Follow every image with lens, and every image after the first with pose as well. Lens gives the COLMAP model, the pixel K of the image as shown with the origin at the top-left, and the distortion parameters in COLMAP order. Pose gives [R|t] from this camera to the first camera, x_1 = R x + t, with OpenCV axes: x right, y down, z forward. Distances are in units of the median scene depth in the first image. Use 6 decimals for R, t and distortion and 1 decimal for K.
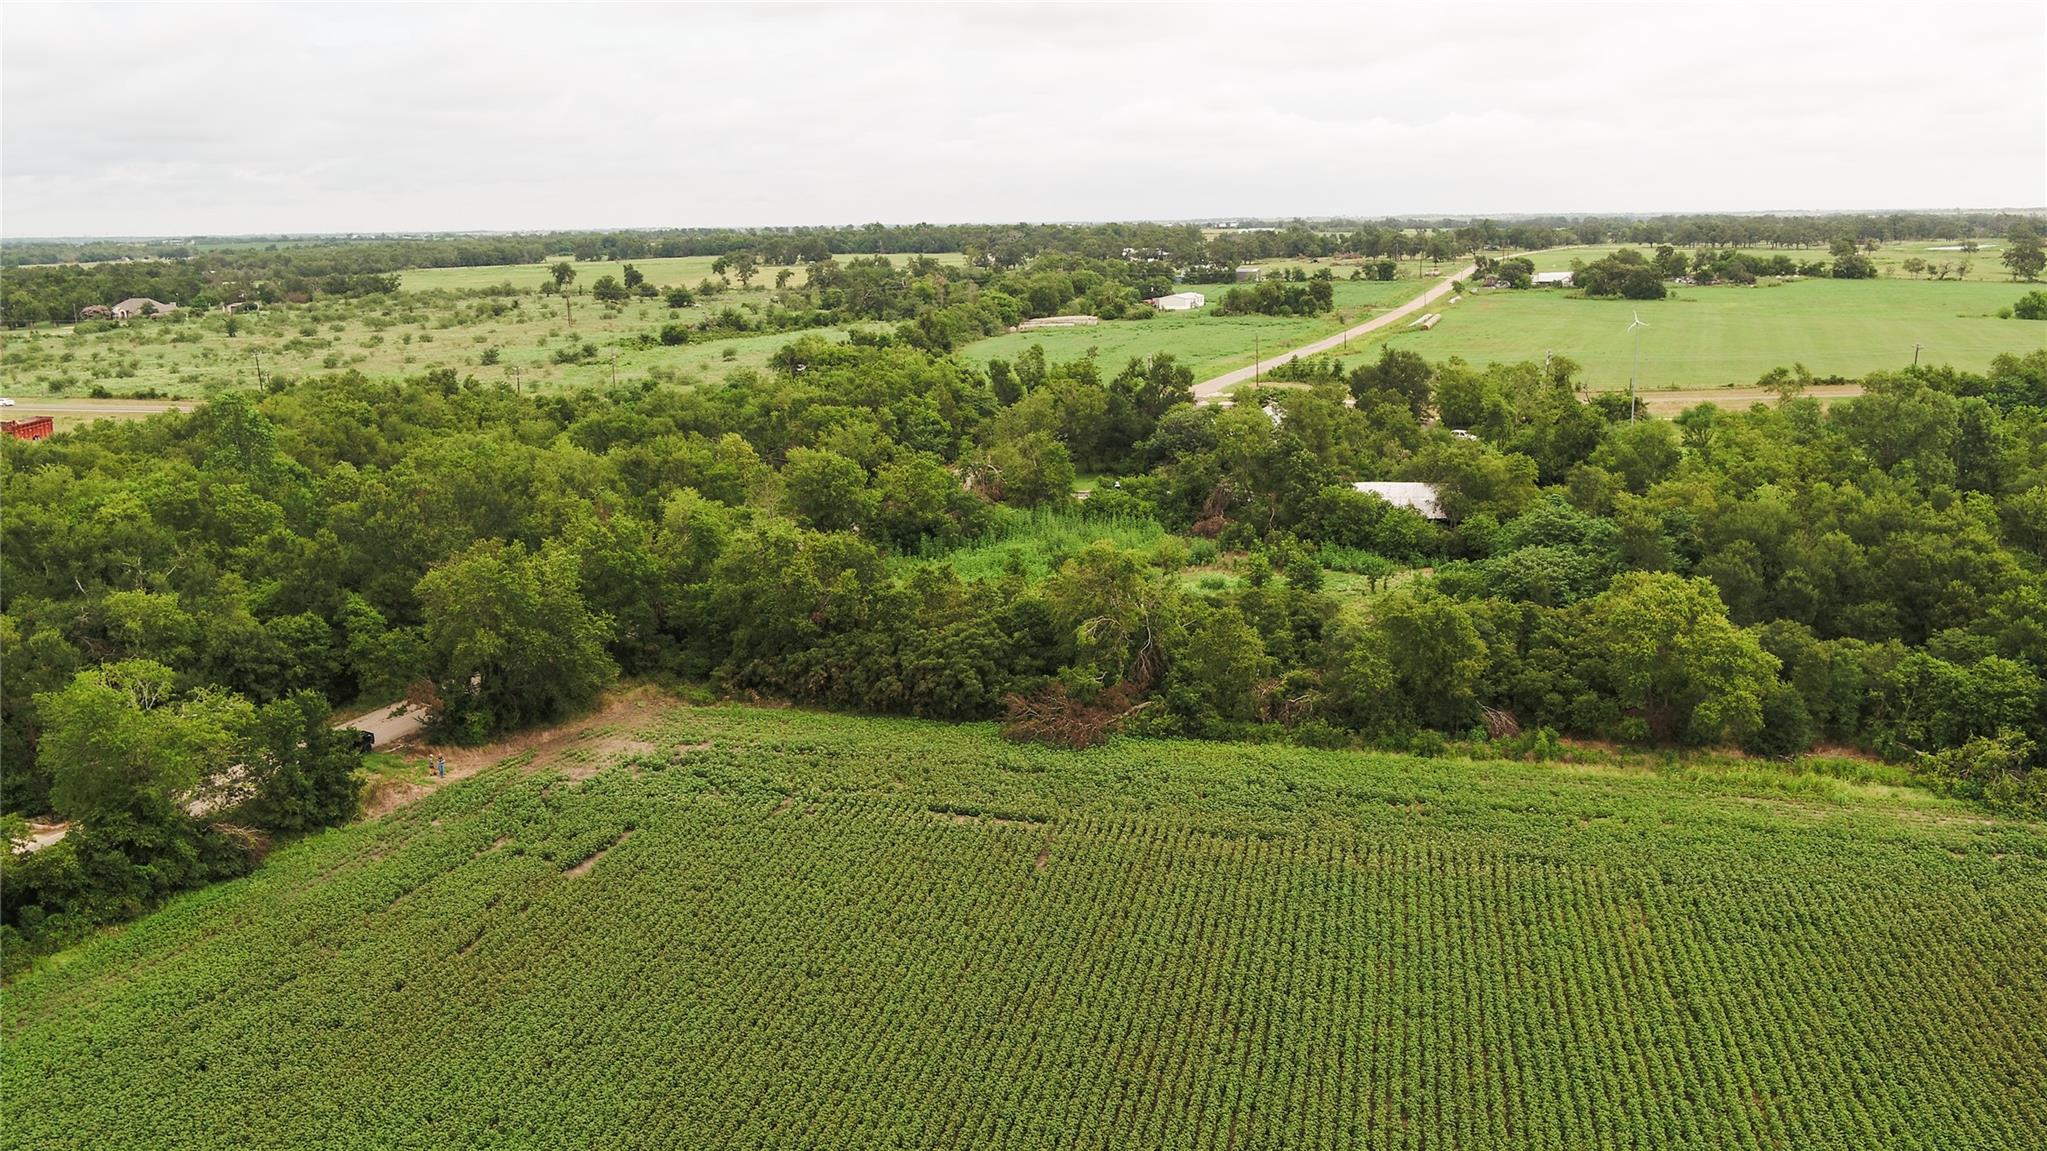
lens RADIAL K [[1791.6, 0, 1023.3], [0, 1791.6, 563.3], [0, 0, 1]] dist [-0.004356, 0.006612]
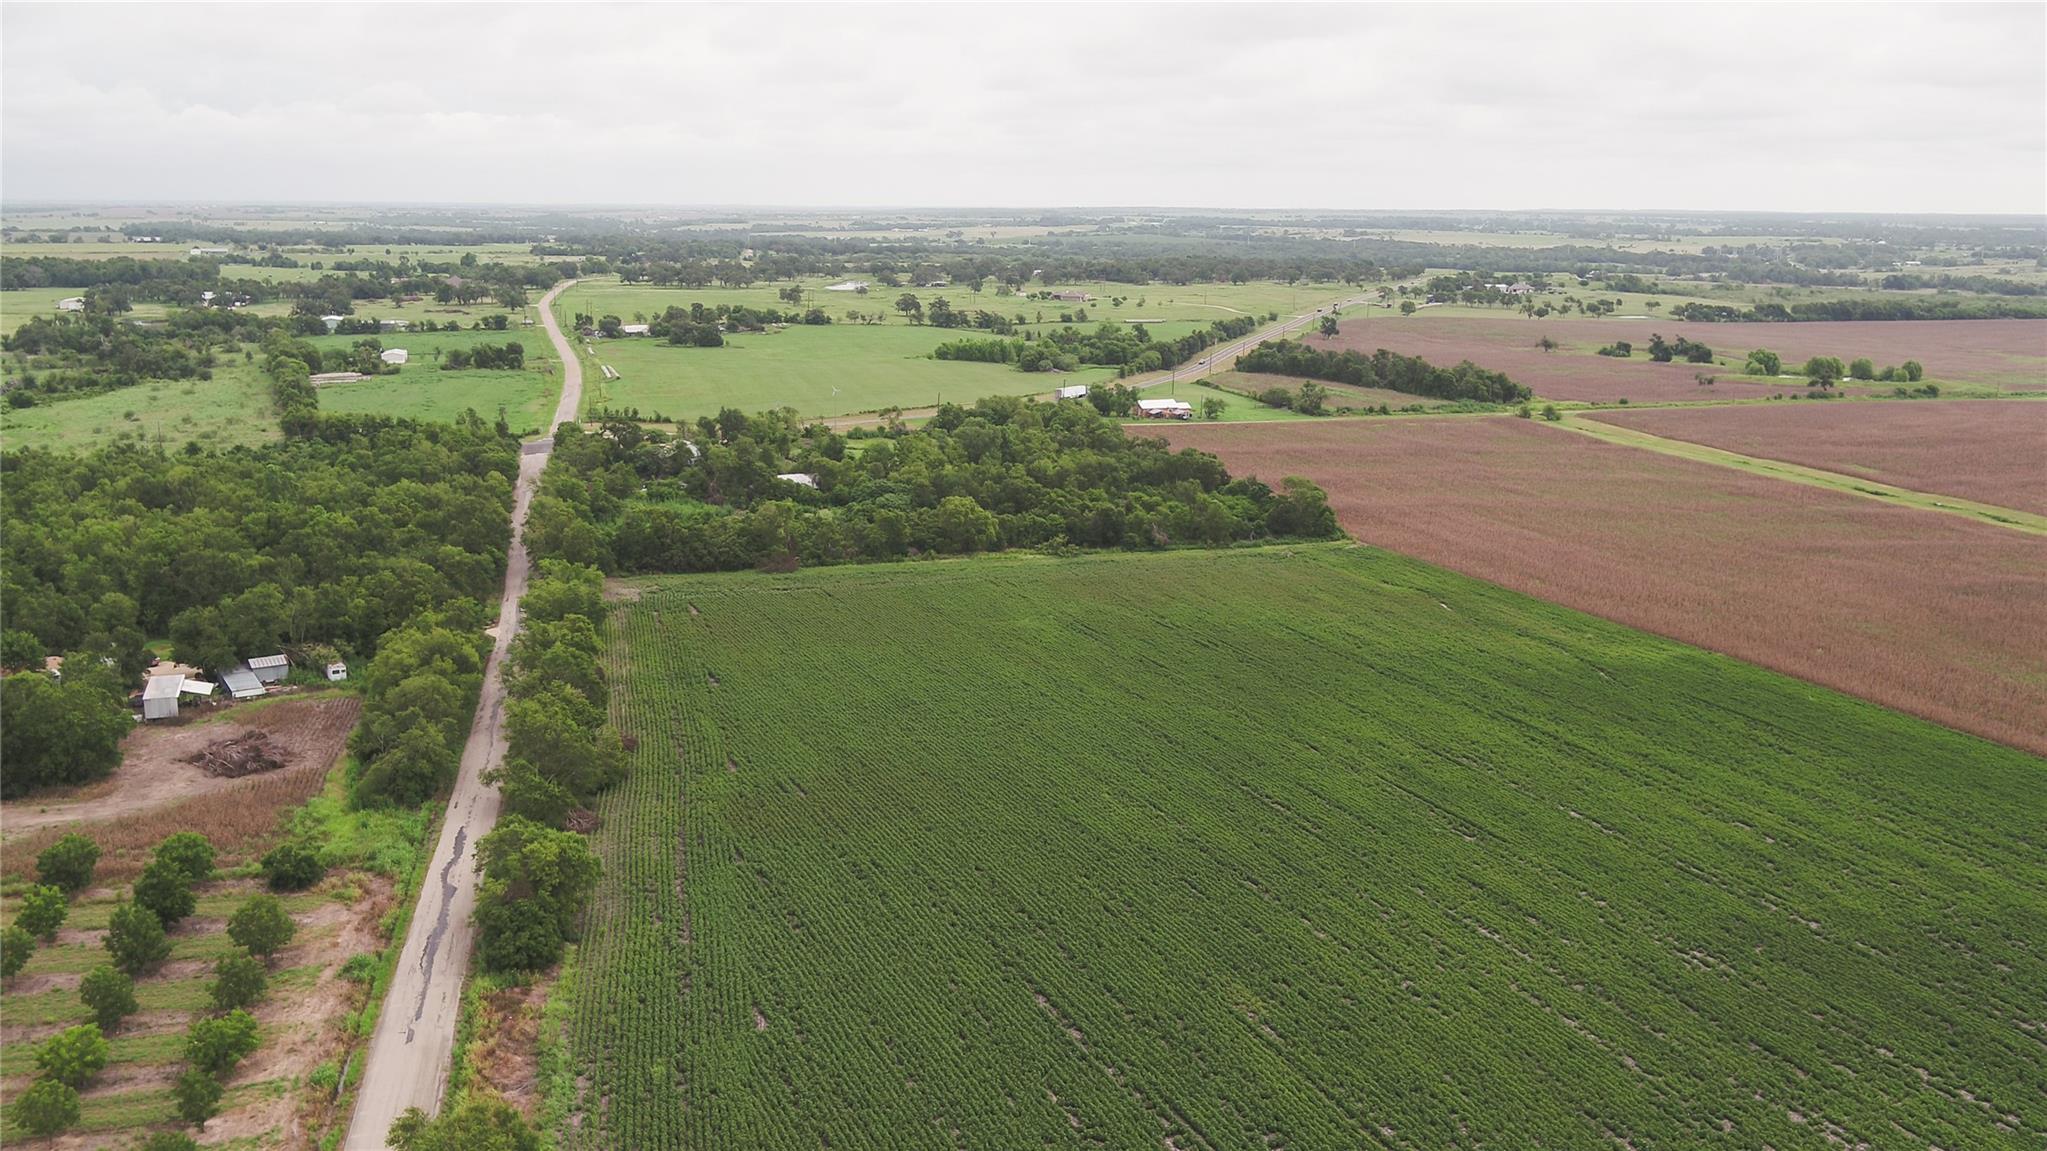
lens RADIAL K [[1825.2, 0, 1029.9], [0, 1825.2, 572.4], [0, 0, 1]] dist [-0.001162, 0.008777]
pose [[0.814911, -0.094180, 0.571883, -0.351617], [0.089773, 0.995312, 0.035990, 0.008971], [-0.572591, 0.022011, 0.819546, -0.426072]]
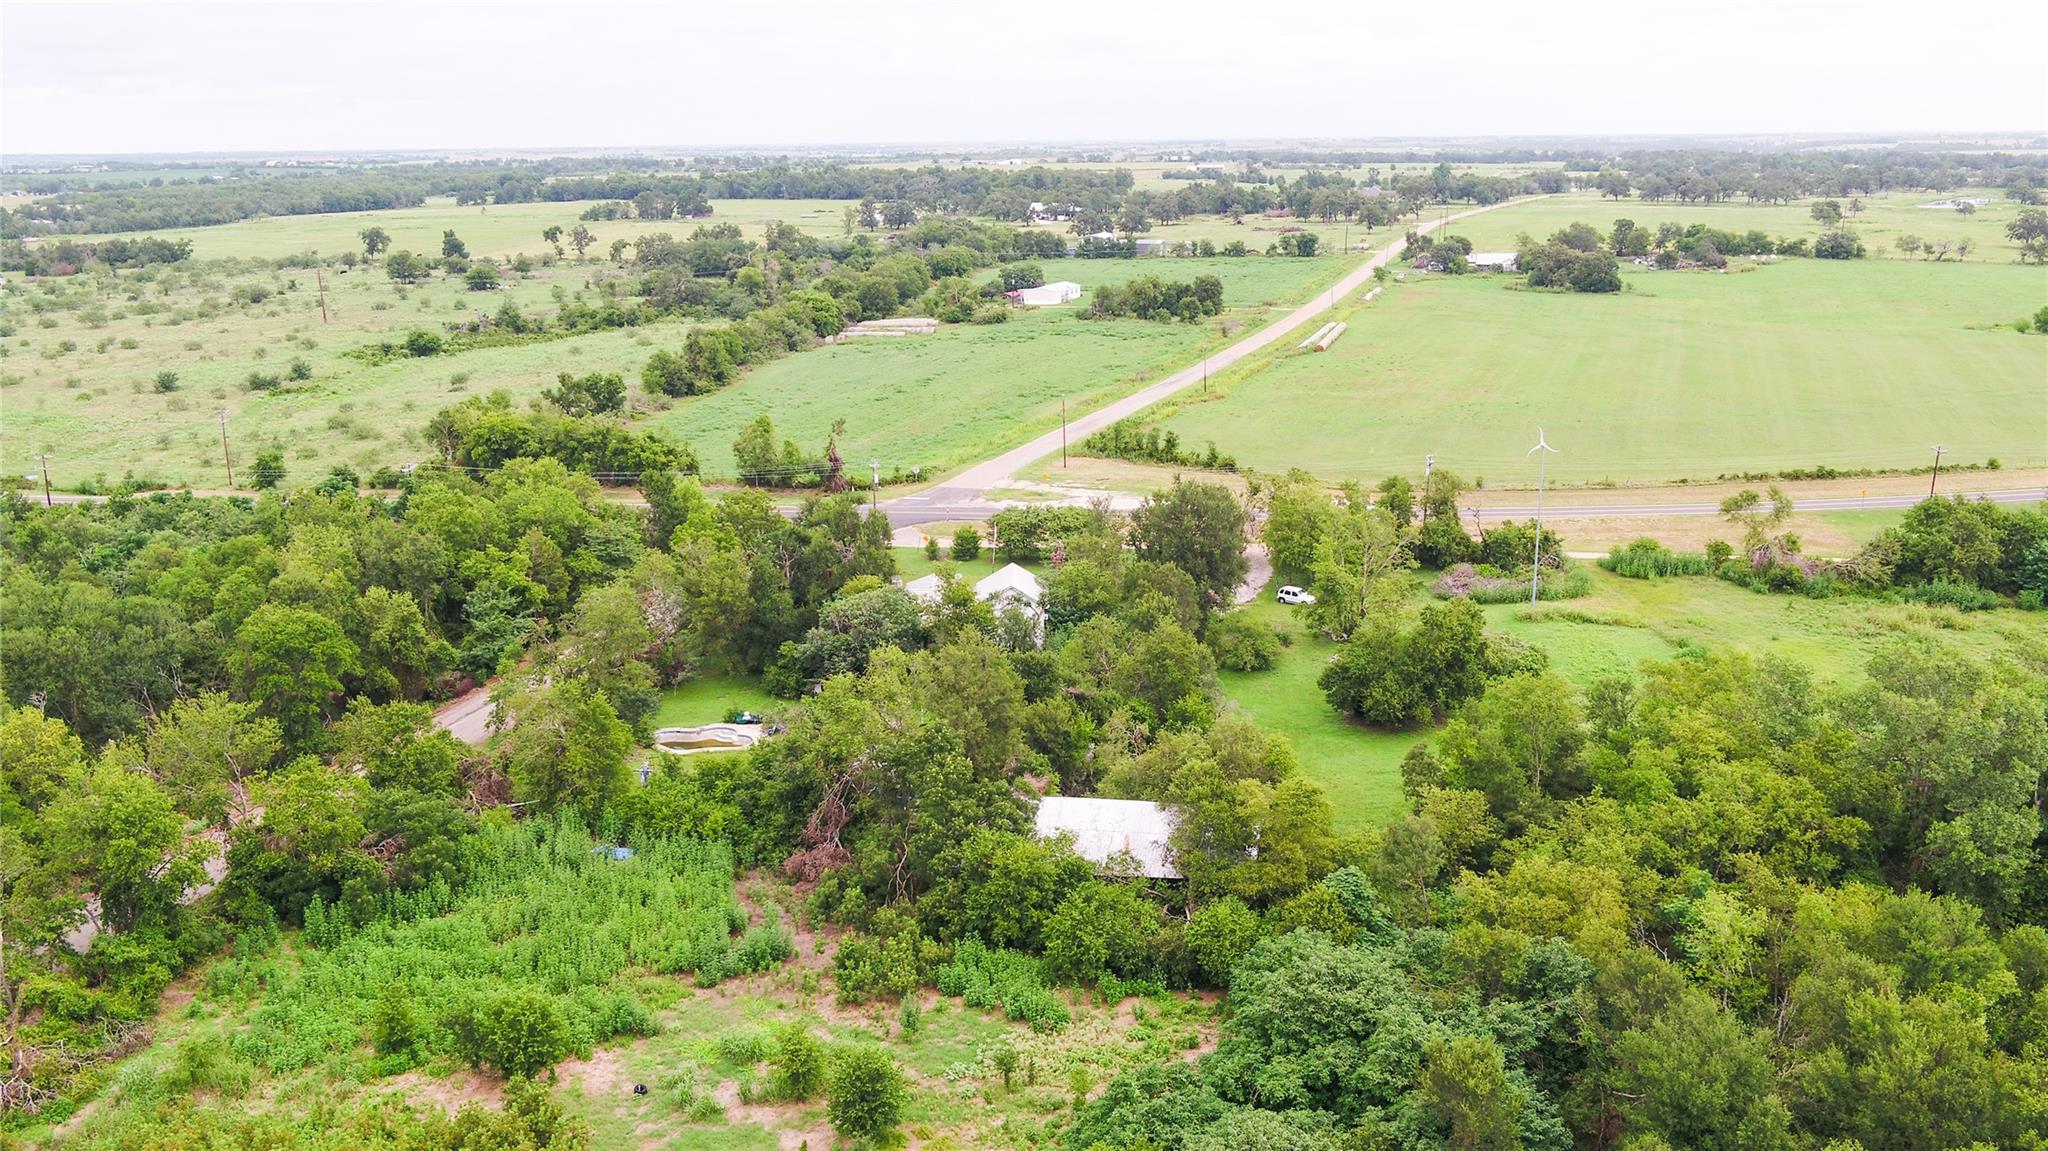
lens RADIAL K [[1807.9, 0, 1017.1], [0, 1807.9, 534.0], [0, 0, 1]] dist [-0.004173, 0.002779]
pose [[0.999920, 0.000864, 0.012588, 0.067398], [-0.001193, 0.999657, 0.026147, -0.060279], [-0.012561, -0.026160, 0.999579, 0.156415]]
